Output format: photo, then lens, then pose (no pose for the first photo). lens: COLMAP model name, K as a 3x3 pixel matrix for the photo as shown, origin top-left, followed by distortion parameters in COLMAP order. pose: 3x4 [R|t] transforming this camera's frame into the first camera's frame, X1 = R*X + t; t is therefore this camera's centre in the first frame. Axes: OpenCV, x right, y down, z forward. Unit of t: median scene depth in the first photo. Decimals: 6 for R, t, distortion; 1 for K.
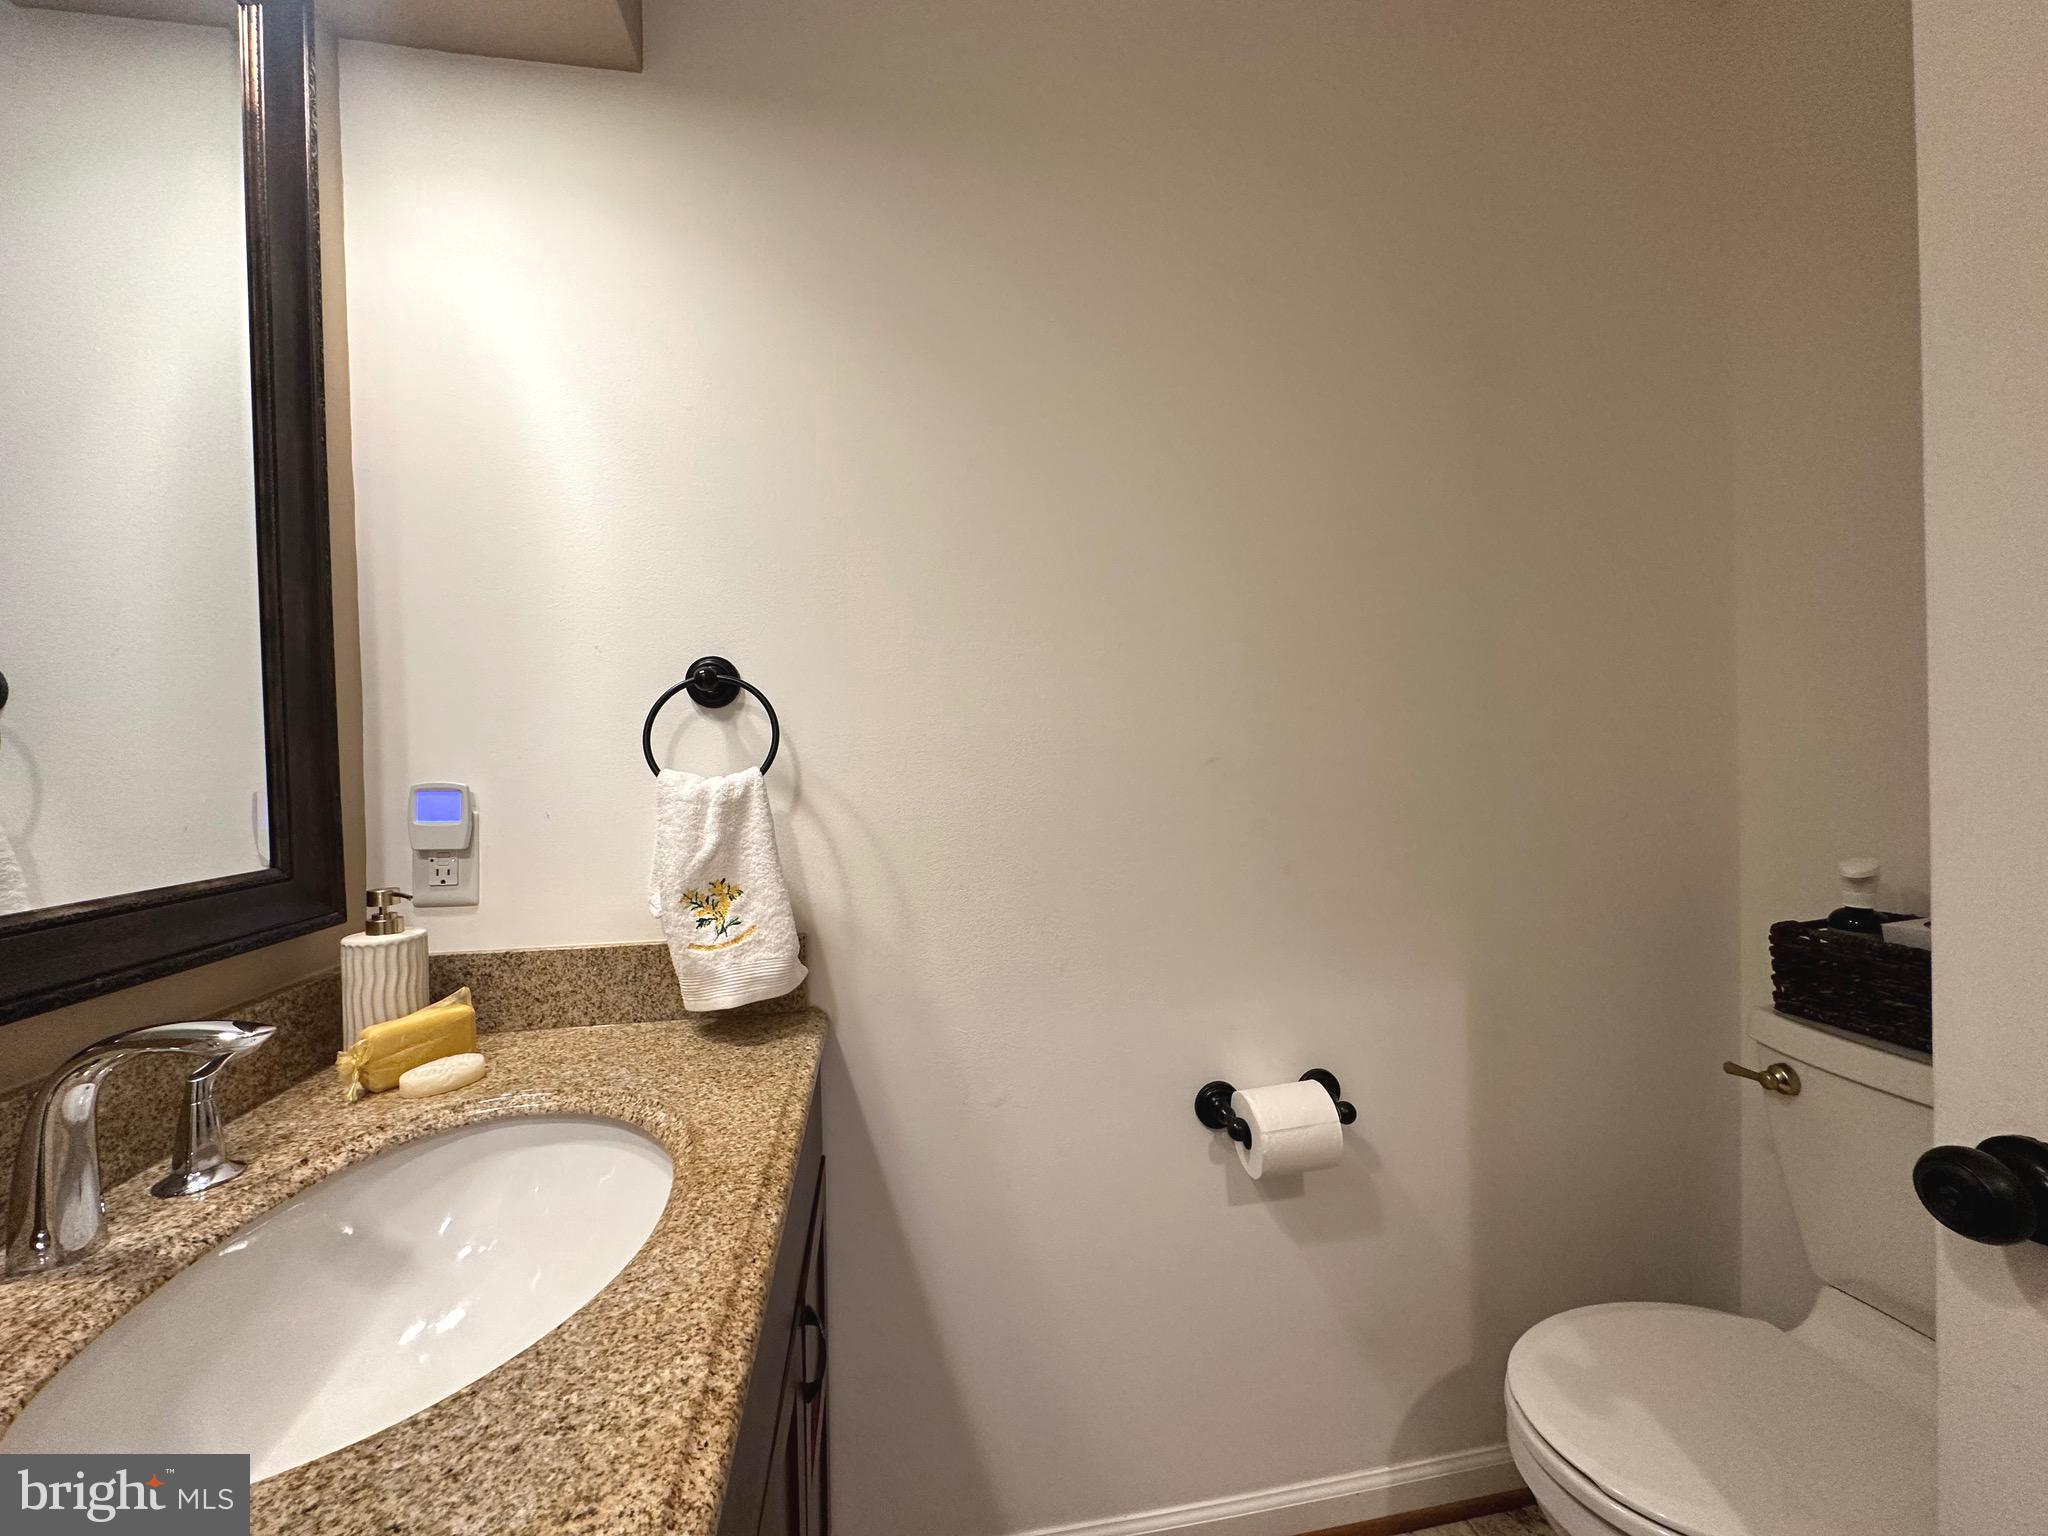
lens RADIAL K [[813.1, 0, 1023.8], [0, 813.1, 768.3], [0, 0, 1]] dist [-0.004420, 0.000155]
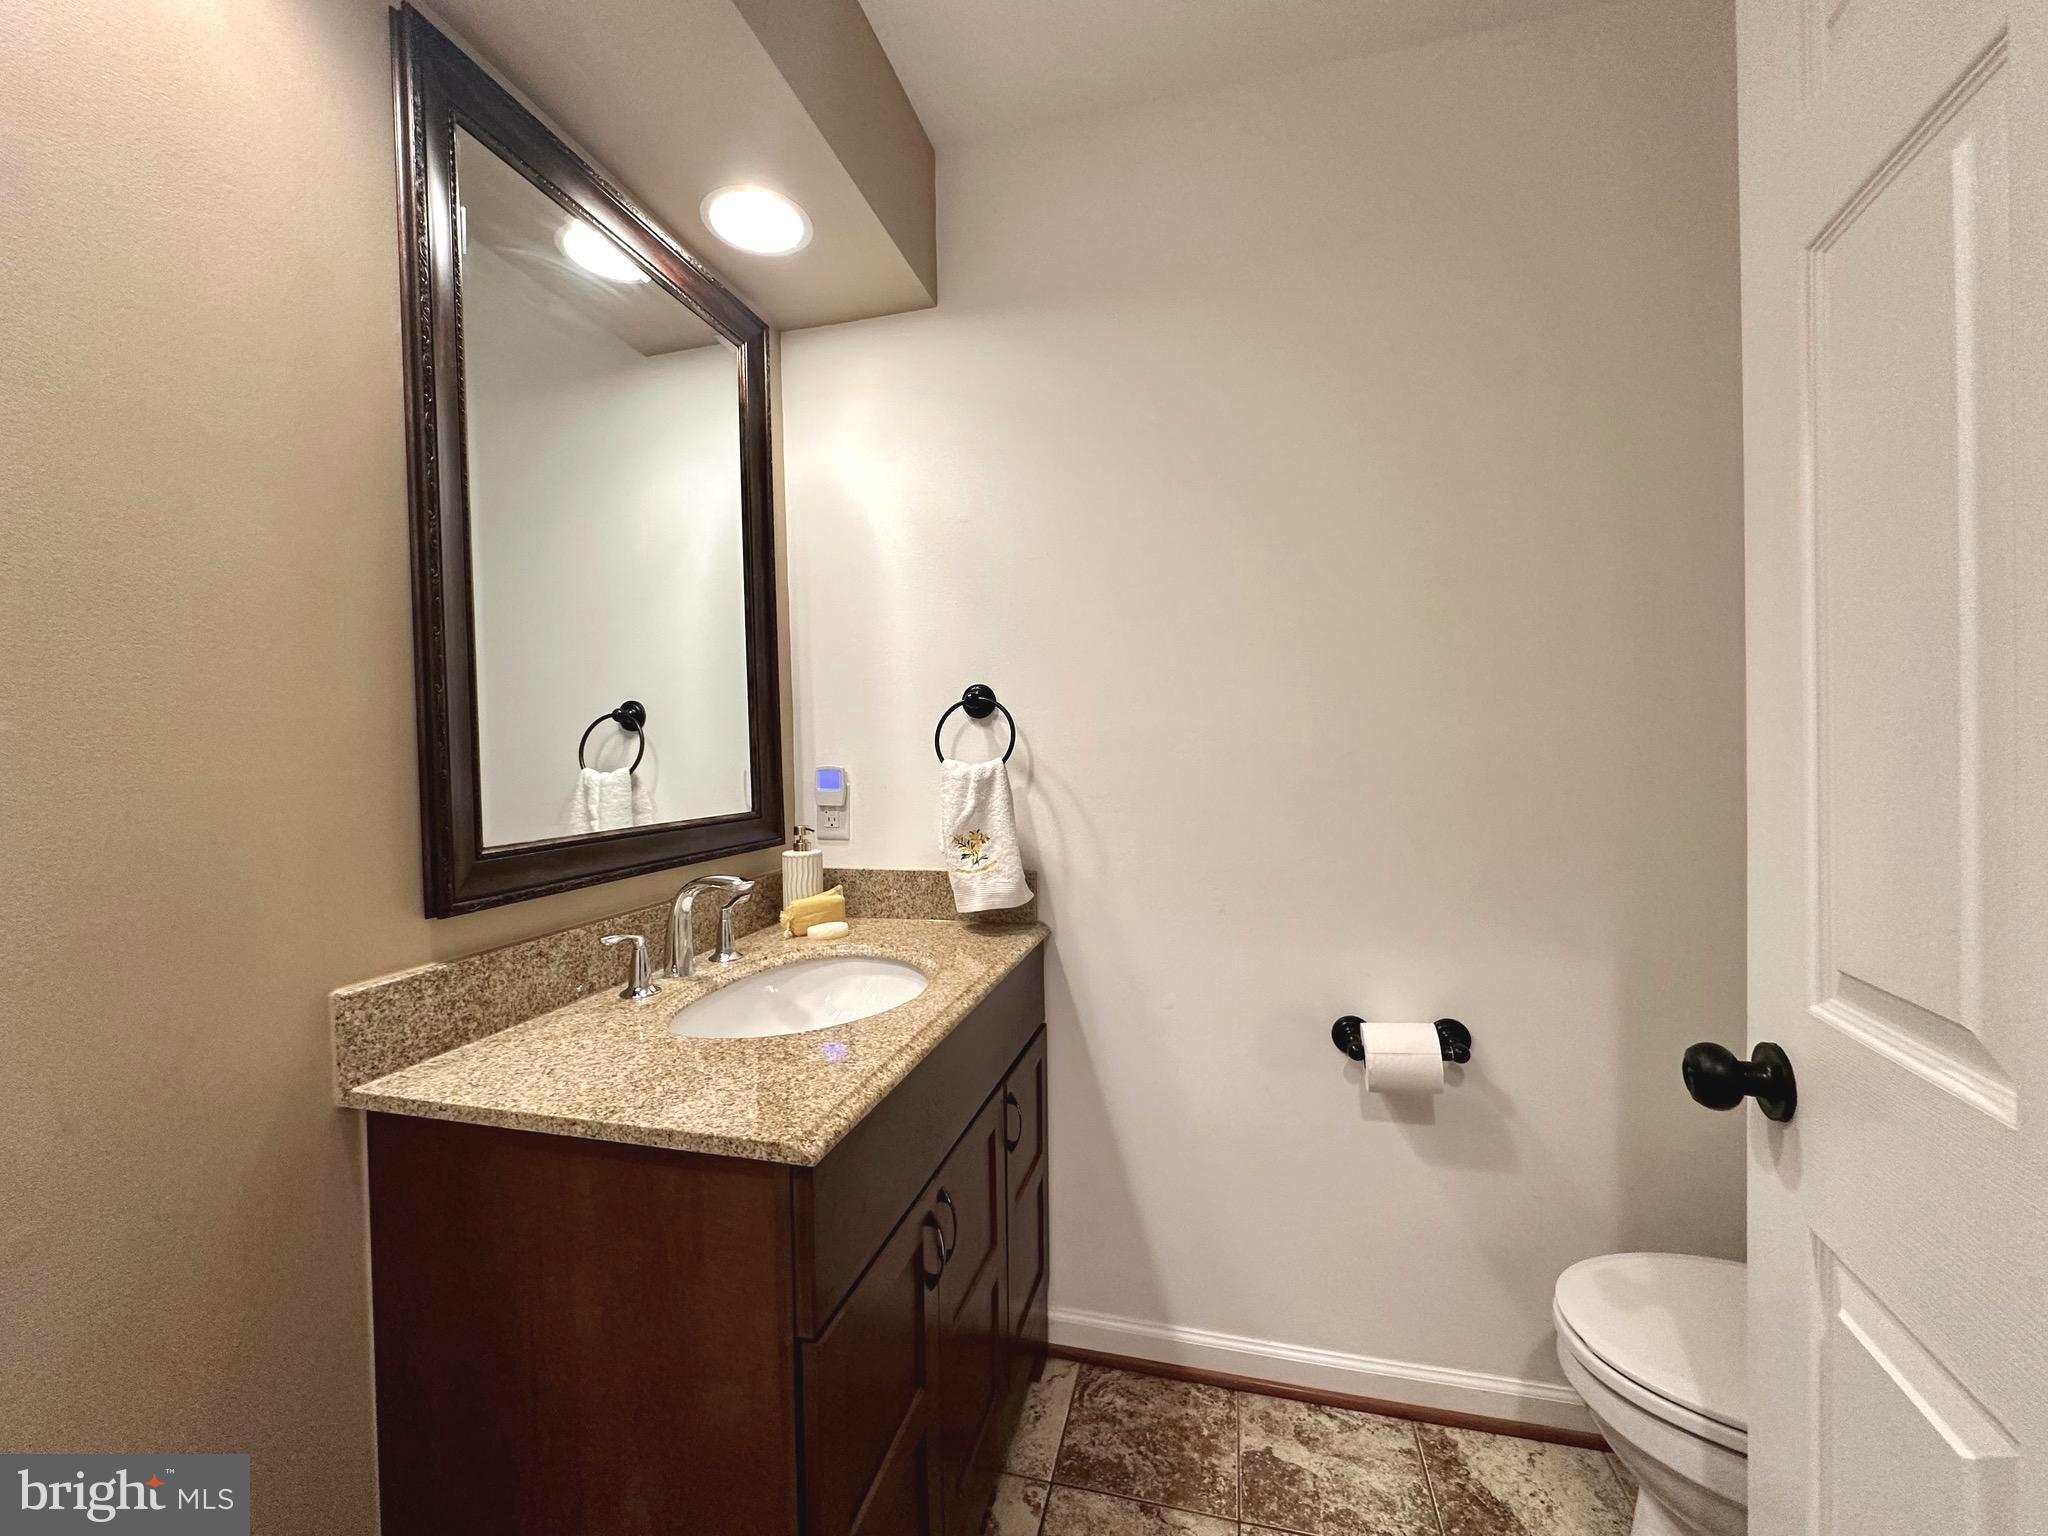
lens RADIAL K [[813.1, 0, 1025.0], [0, 813.1, 764.3], [0, 0, 1]] dist [-0.004420, 0.000155]
pose [[0.912132, 0.008328, -0.409812, 0.358847], [-0.002654, 0.999893, 0.014413, -0.011596], [0.409888, -0.012059, 0.912056, -0.392233]]
